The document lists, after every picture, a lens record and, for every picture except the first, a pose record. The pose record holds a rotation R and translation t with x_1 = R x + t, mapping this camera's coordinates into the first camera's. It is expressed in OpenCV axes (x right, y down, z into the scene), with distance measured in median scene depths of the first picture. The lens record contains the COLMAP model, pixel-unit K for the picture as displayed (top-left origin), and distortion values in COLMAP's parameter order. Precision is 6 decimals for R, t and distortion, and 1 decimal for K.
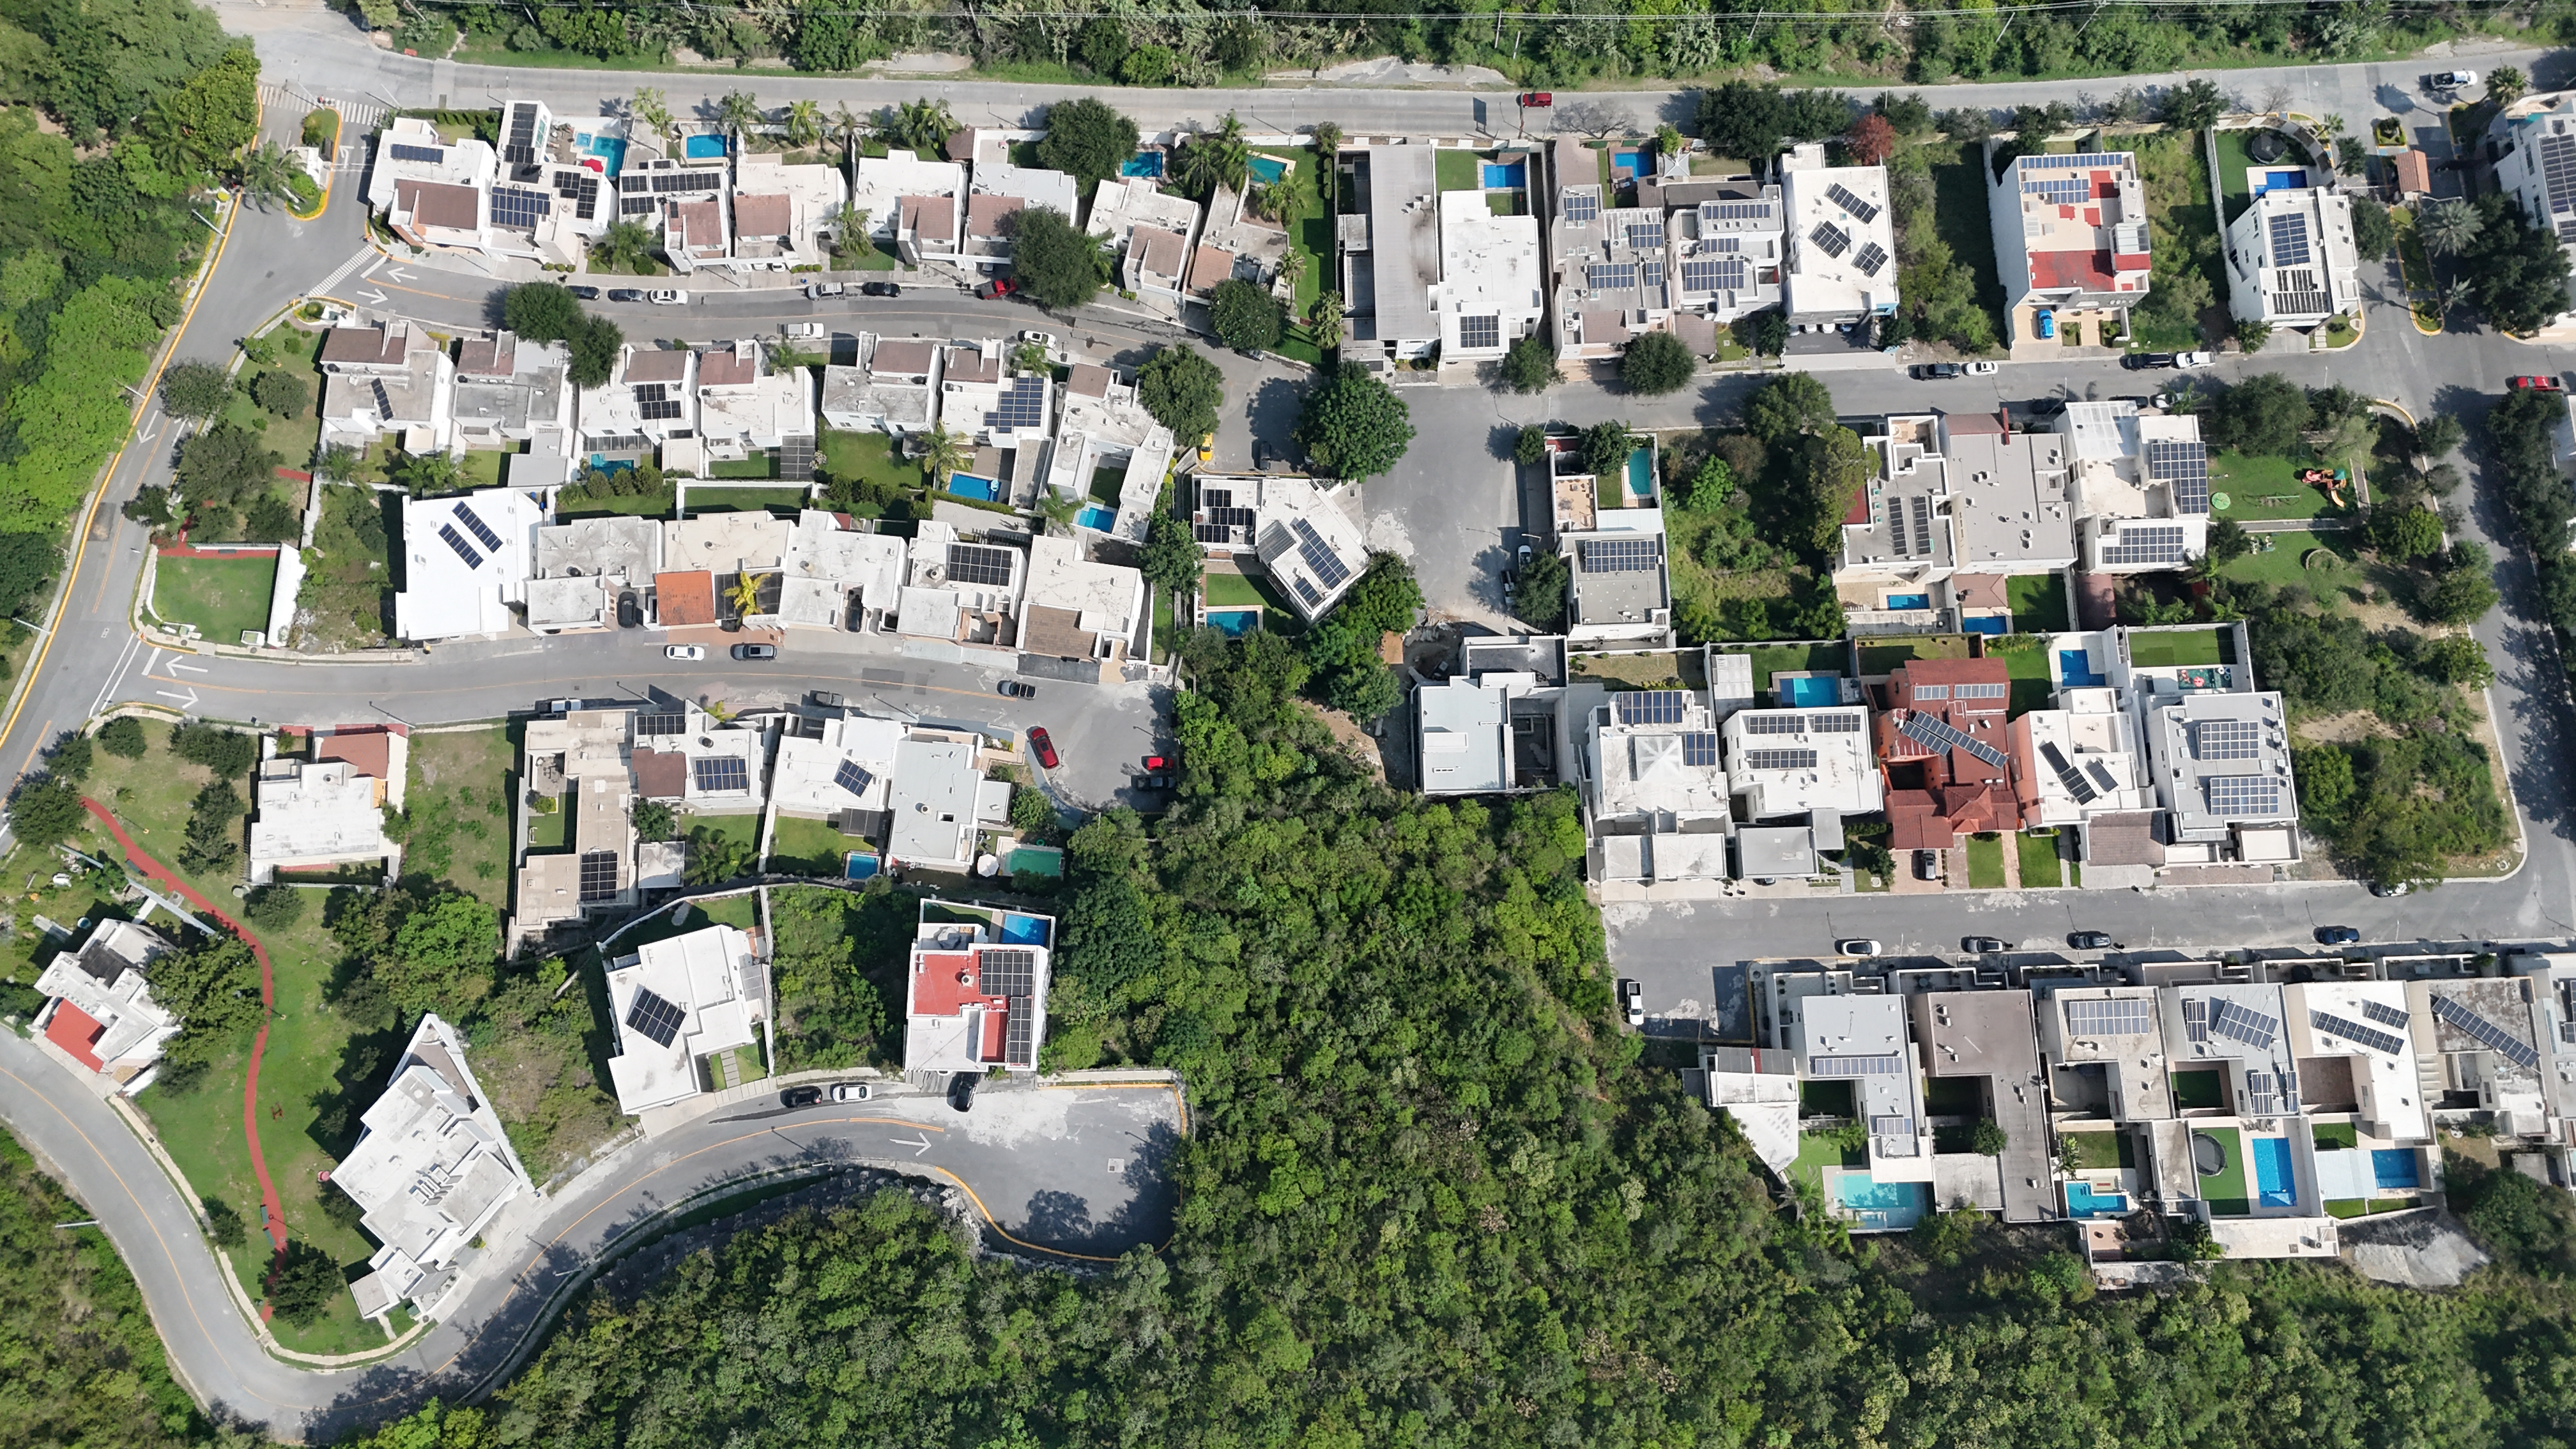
lens RADIAL K [[1896.2, 0, 1281.9], [0, 1896.2, 696.3], [0, 0, 1]] dist [0.080977, -0.079150]
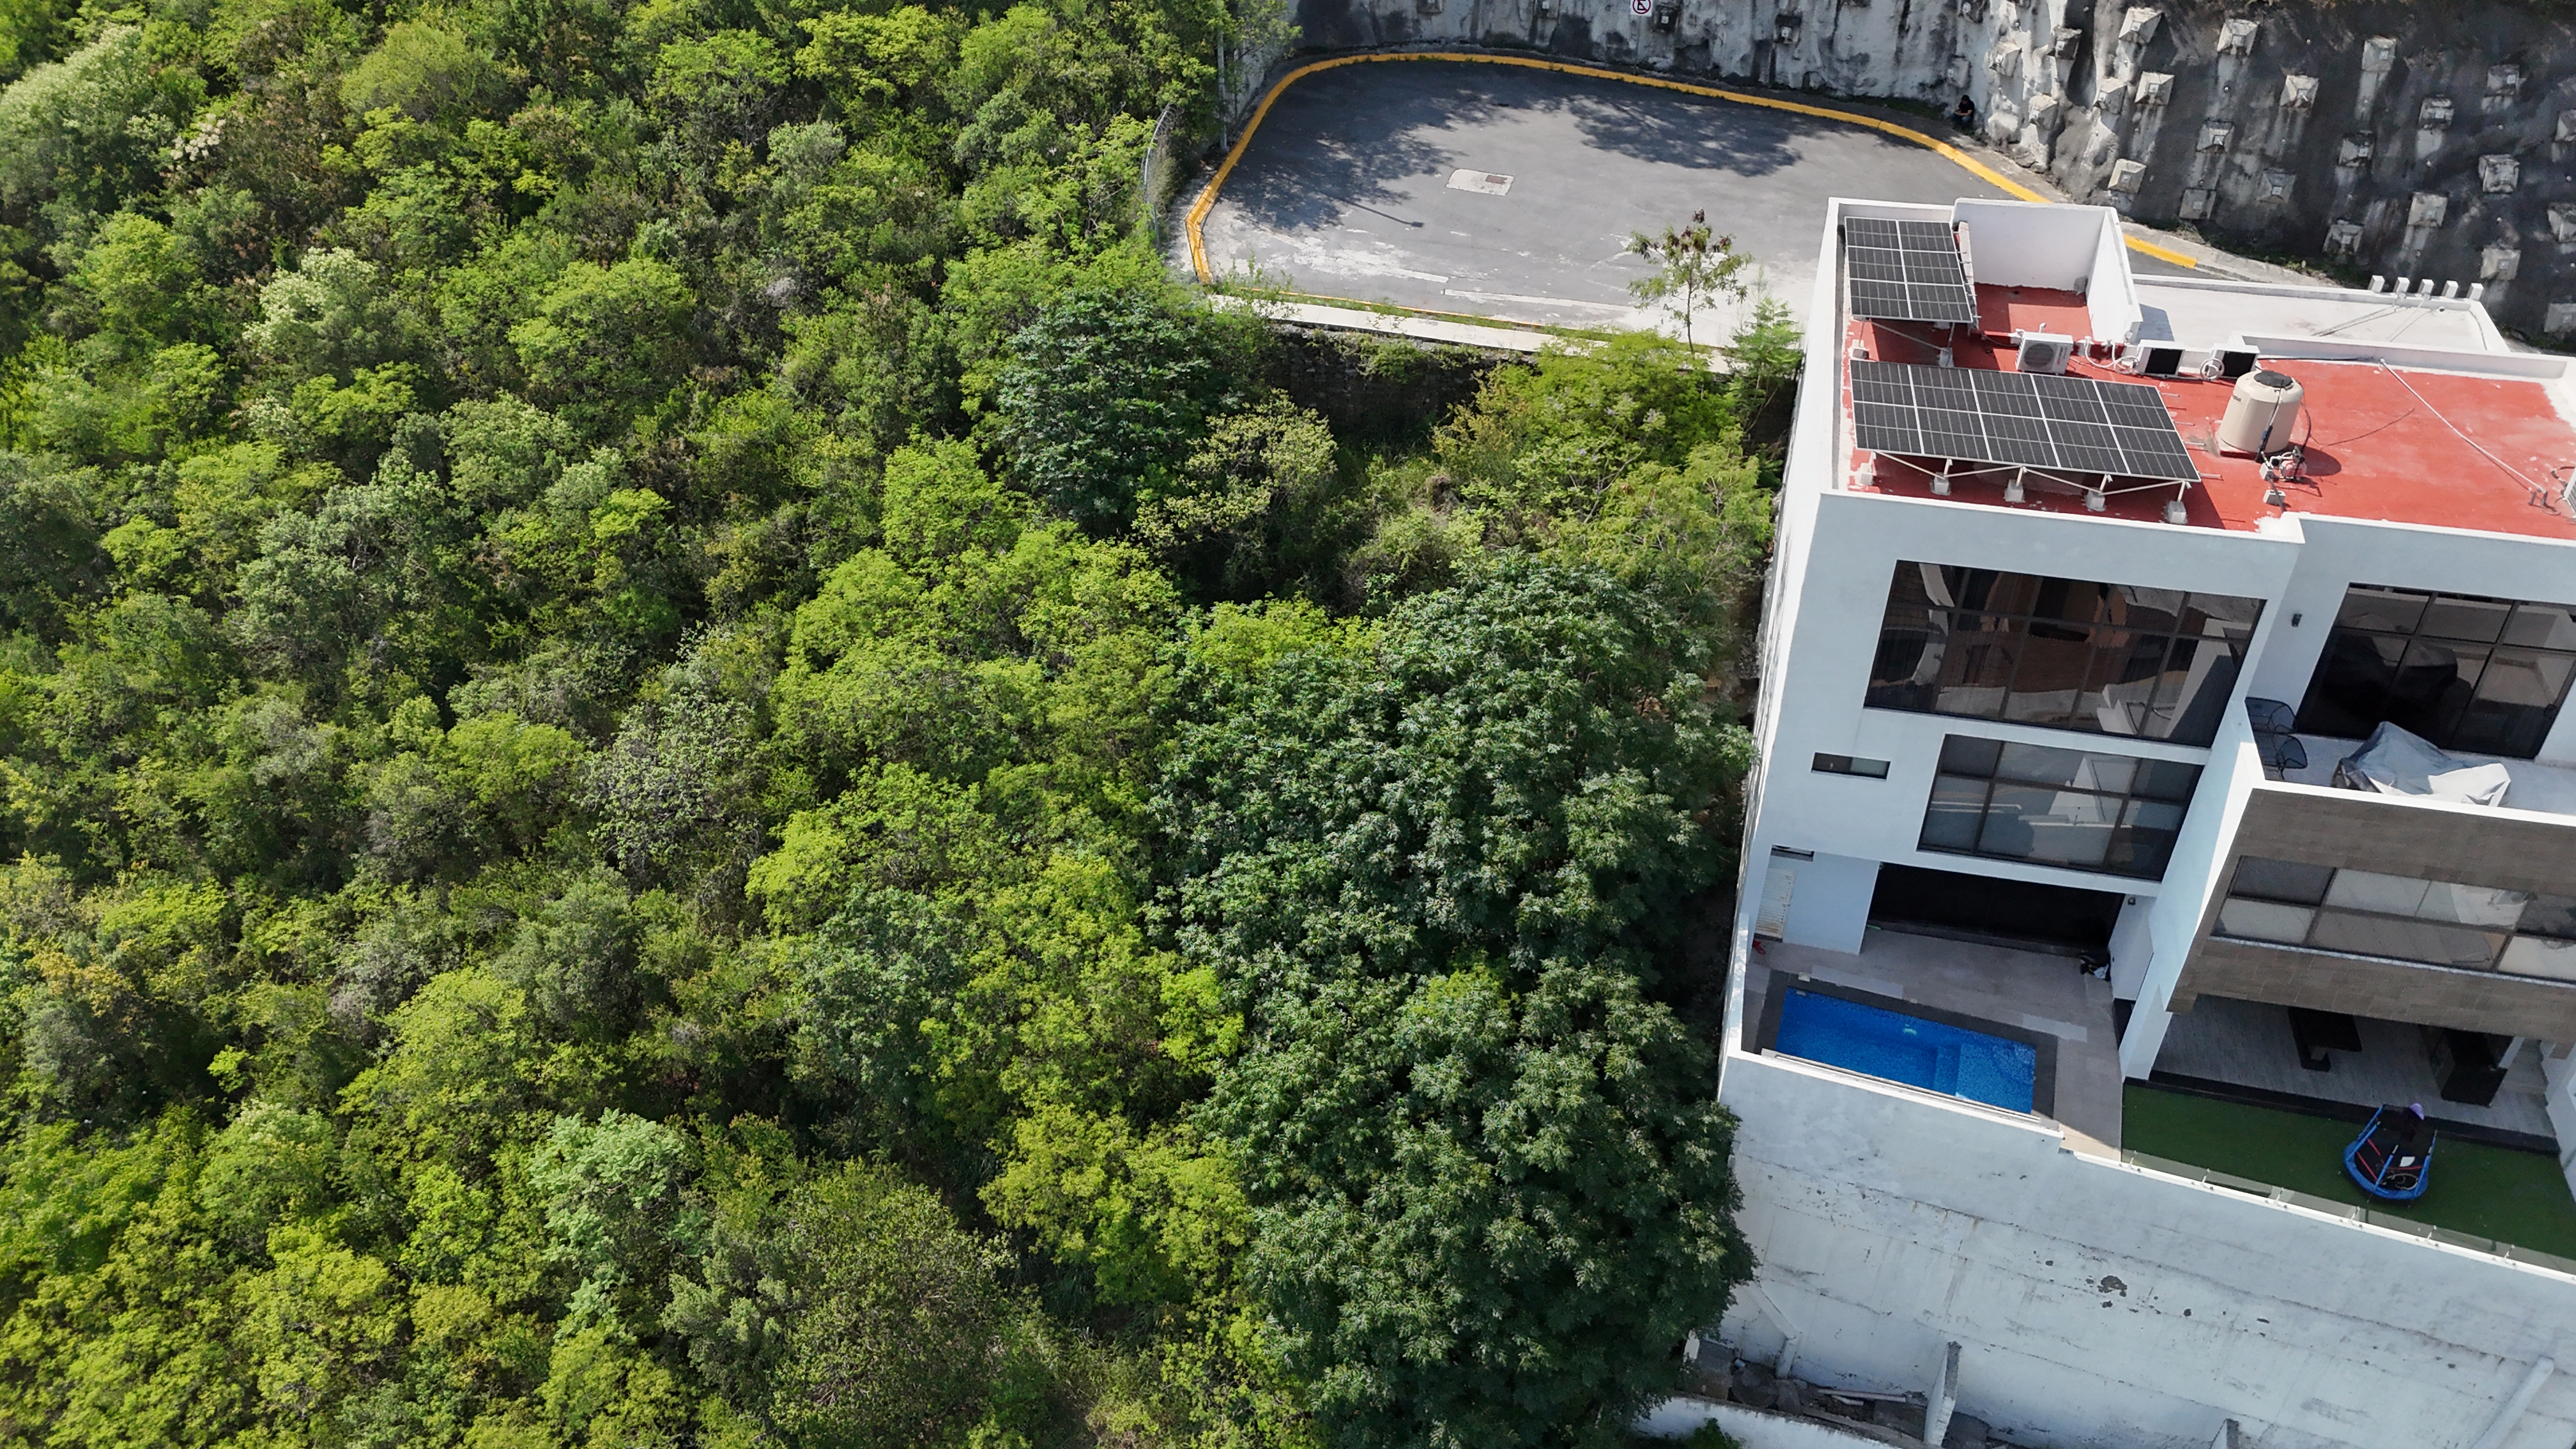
lens RADIAL K [[1896.2, 0, 1276.4], [0, 1896.2, 716.9], [0, 0, 1]] dist [0.080977, -0.079150]
pose [[-0.980262, -0.107821, 0.165712, -0.108984], [0.195855, -0.415324, 0.888339, -0.026412], [-0.026958, 0.903261, 0.428244, 0.931533]]
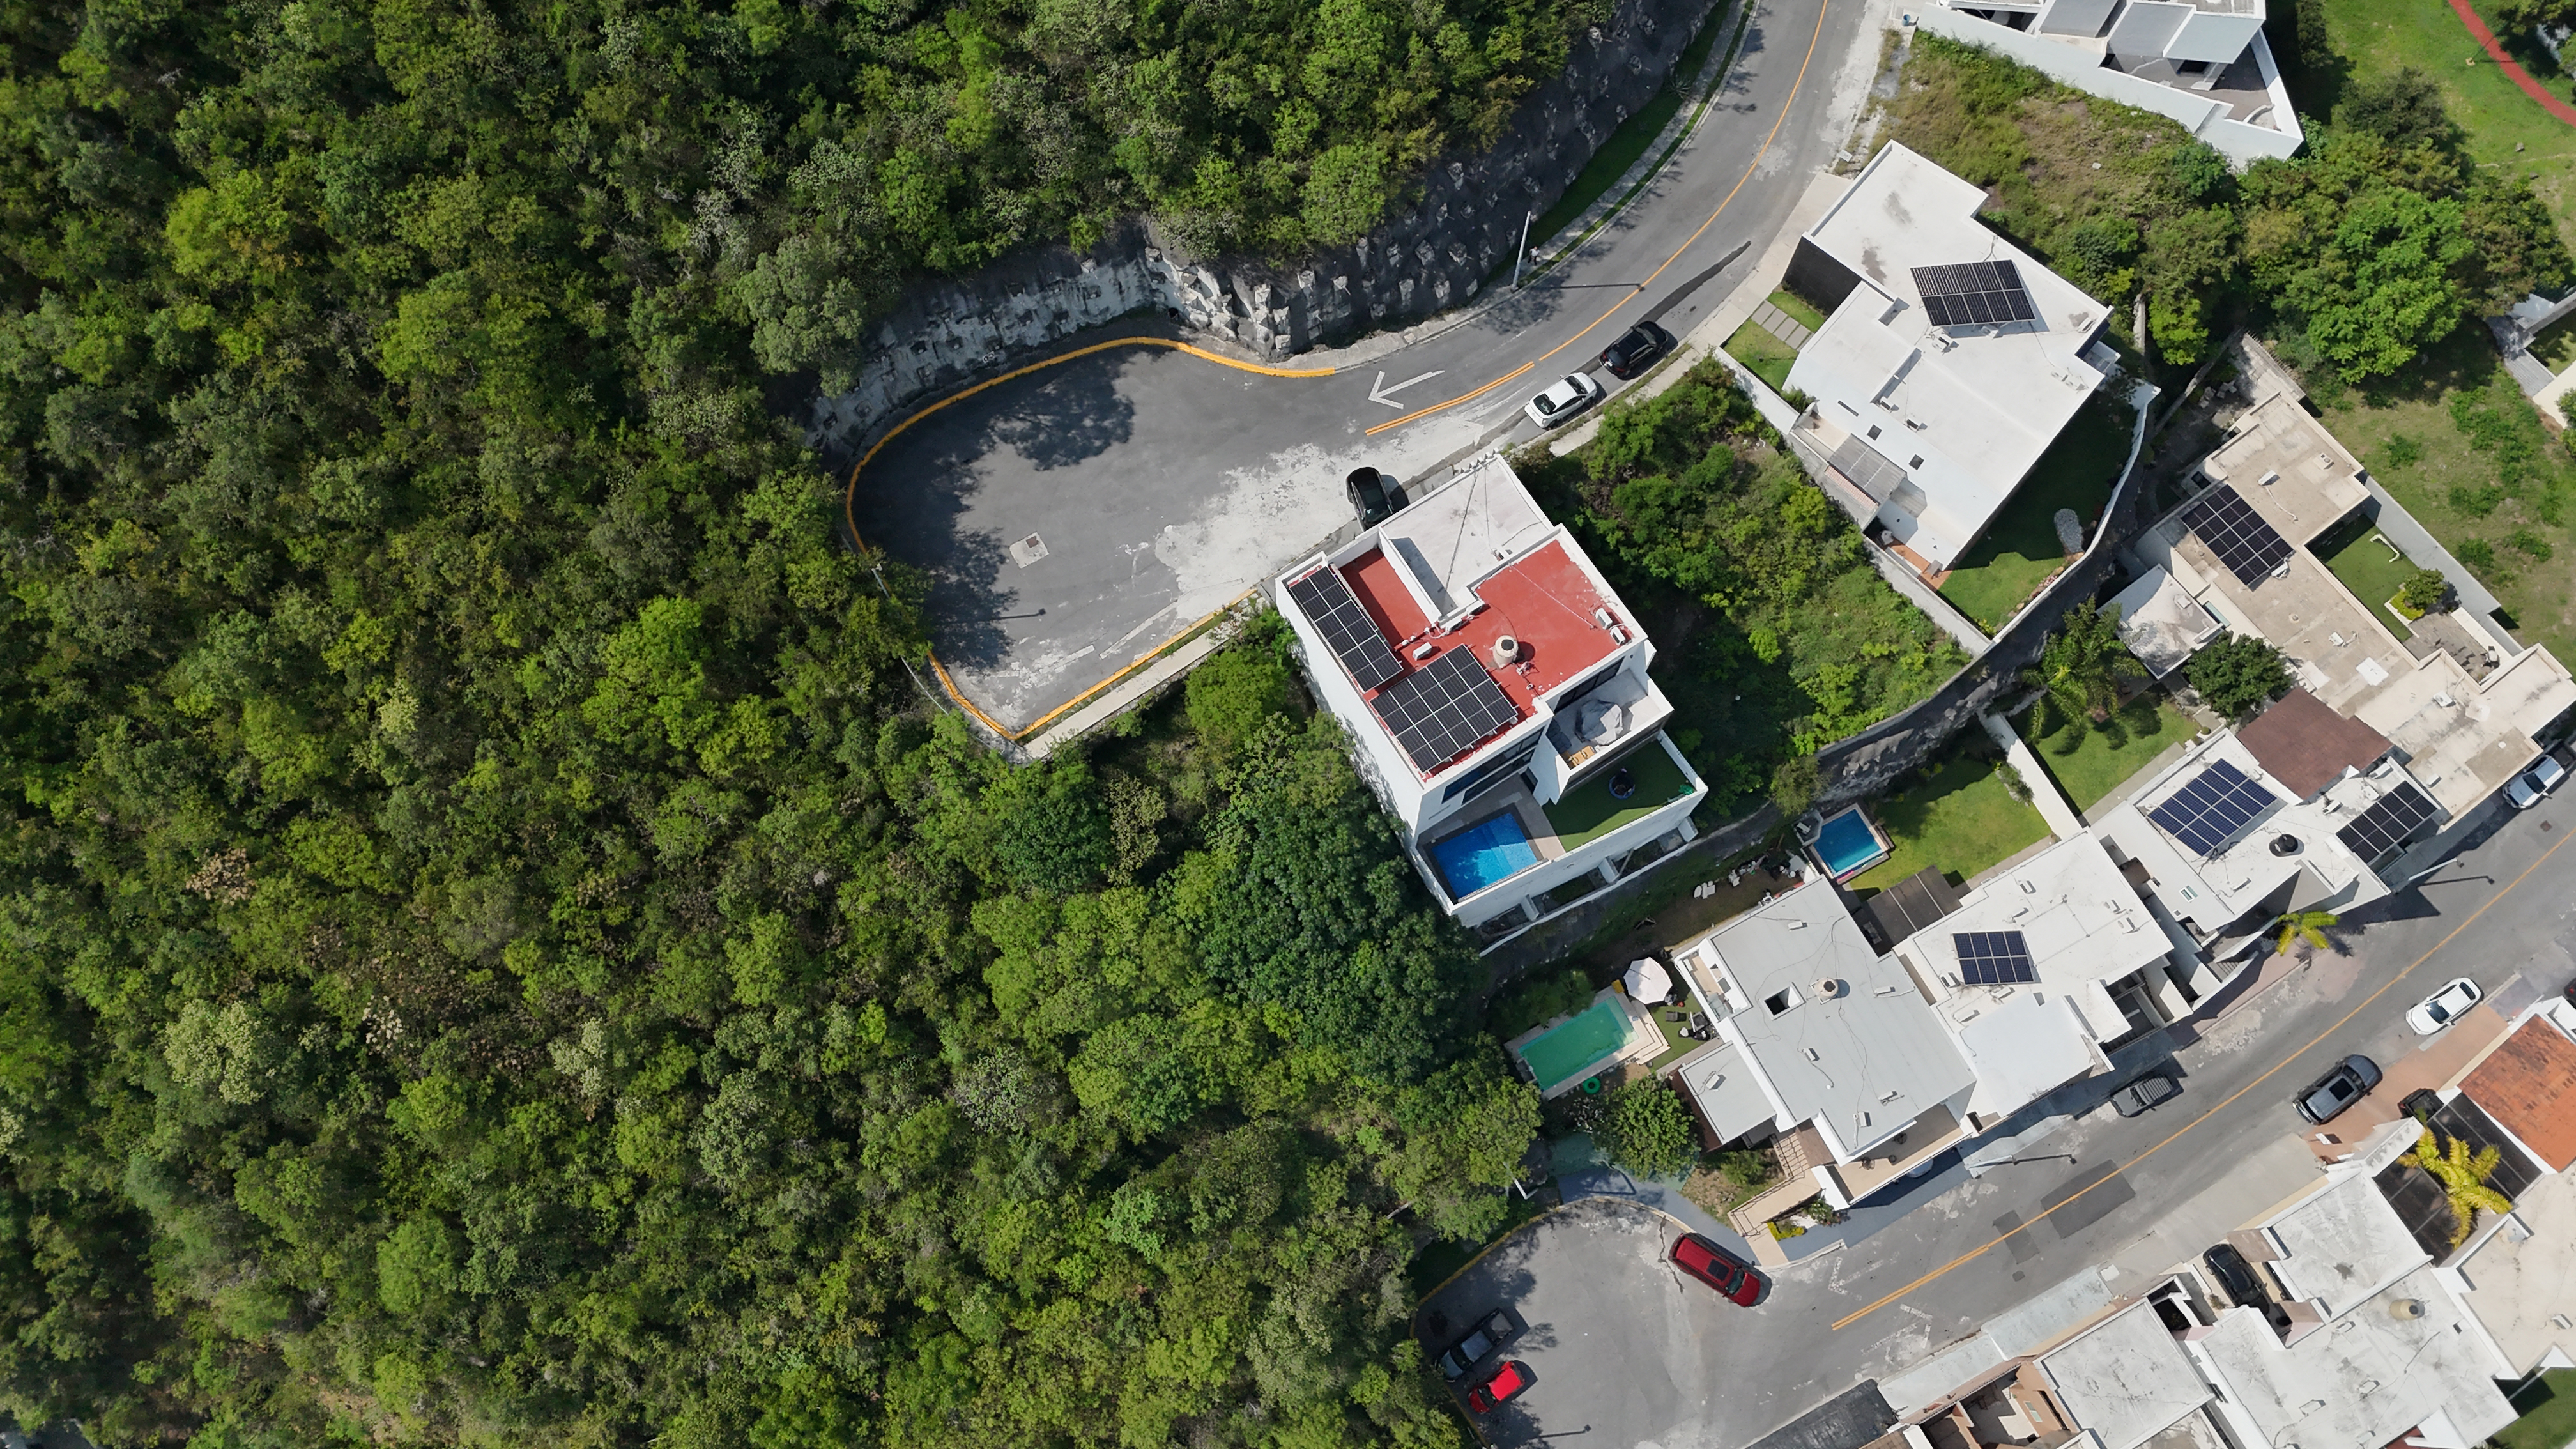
lens RADIAL K [[1896.2, 0, 1298.9], [0, 1896.2, 717.1], [0, 0, 1]] dist [0.080977, -0.079150]
pose [[-0.826983, 0.535433, -0.171498, -0.037472], [-0.548981, -0.703193, 0.451818, -0.038180], [0.121322, 0.467795, 0.875471, 0.591500]]
